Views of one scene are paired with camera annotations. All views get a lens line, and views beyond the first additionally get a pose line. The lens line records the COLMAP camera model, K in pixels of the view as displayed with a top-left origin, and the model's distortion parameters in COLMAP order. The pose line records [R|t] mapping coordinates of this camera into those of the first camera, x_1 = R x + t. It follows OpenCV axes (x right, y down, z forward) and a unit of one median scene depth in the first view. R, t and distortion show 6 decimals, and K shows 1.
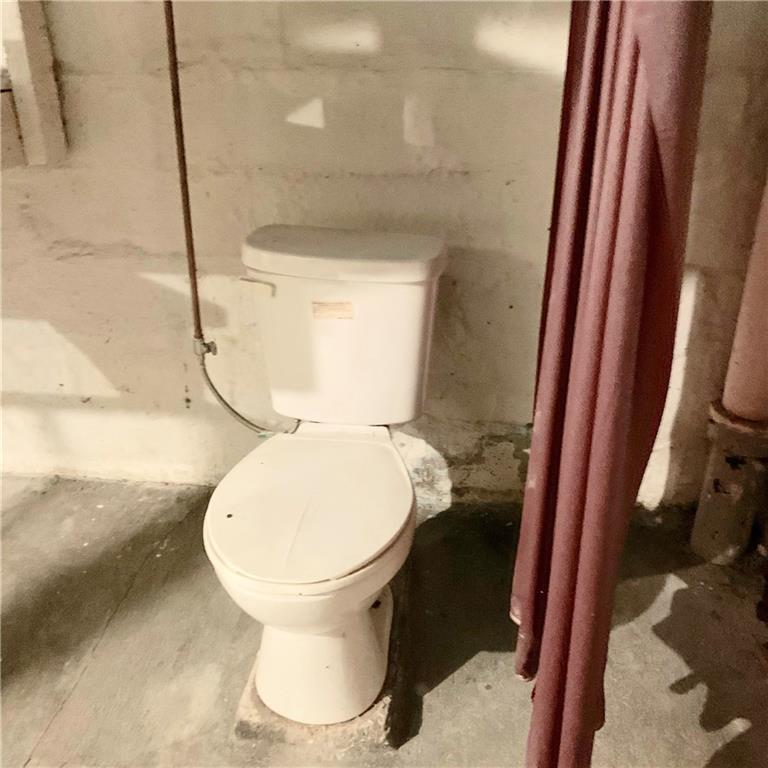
lens RADIAL K [[784.7, 0, 385.8], [0, 784.7, 386.7], [0, 0, 1]] dist [-0.015730, 0.000000]
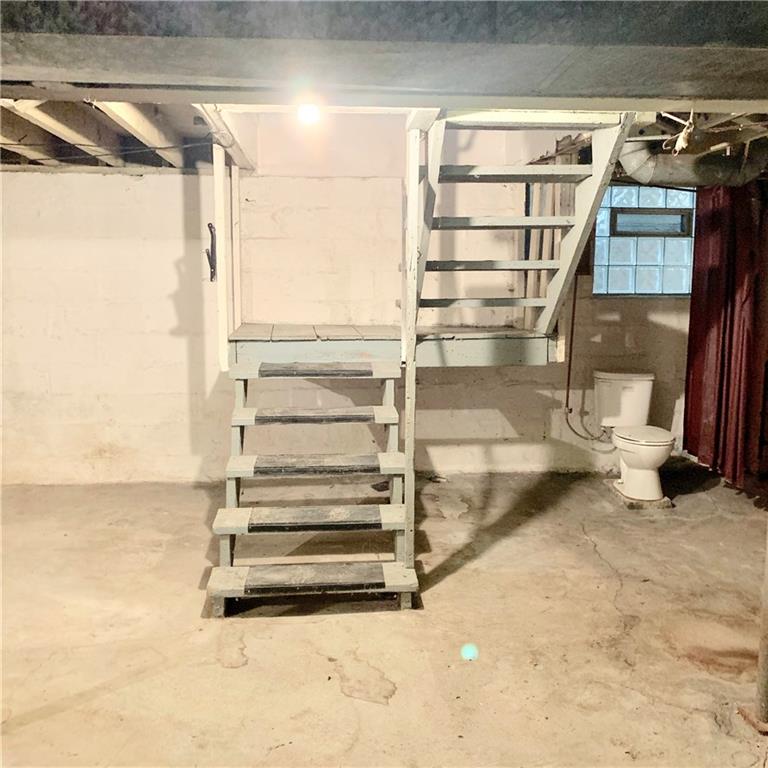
lens RADIAL K [[784.7, 0, 382.3], [0, 784.7, 383.8], [0, 0, 1]] dist [-0.015730, 0.000000]
pose [[0.974833, -0.017518, 0.222245, -1.546295], [0.086080, 0.949174, -0.302754, 0.682654], [-0.205645, 0.314265, 0.926794, -1.638662]]
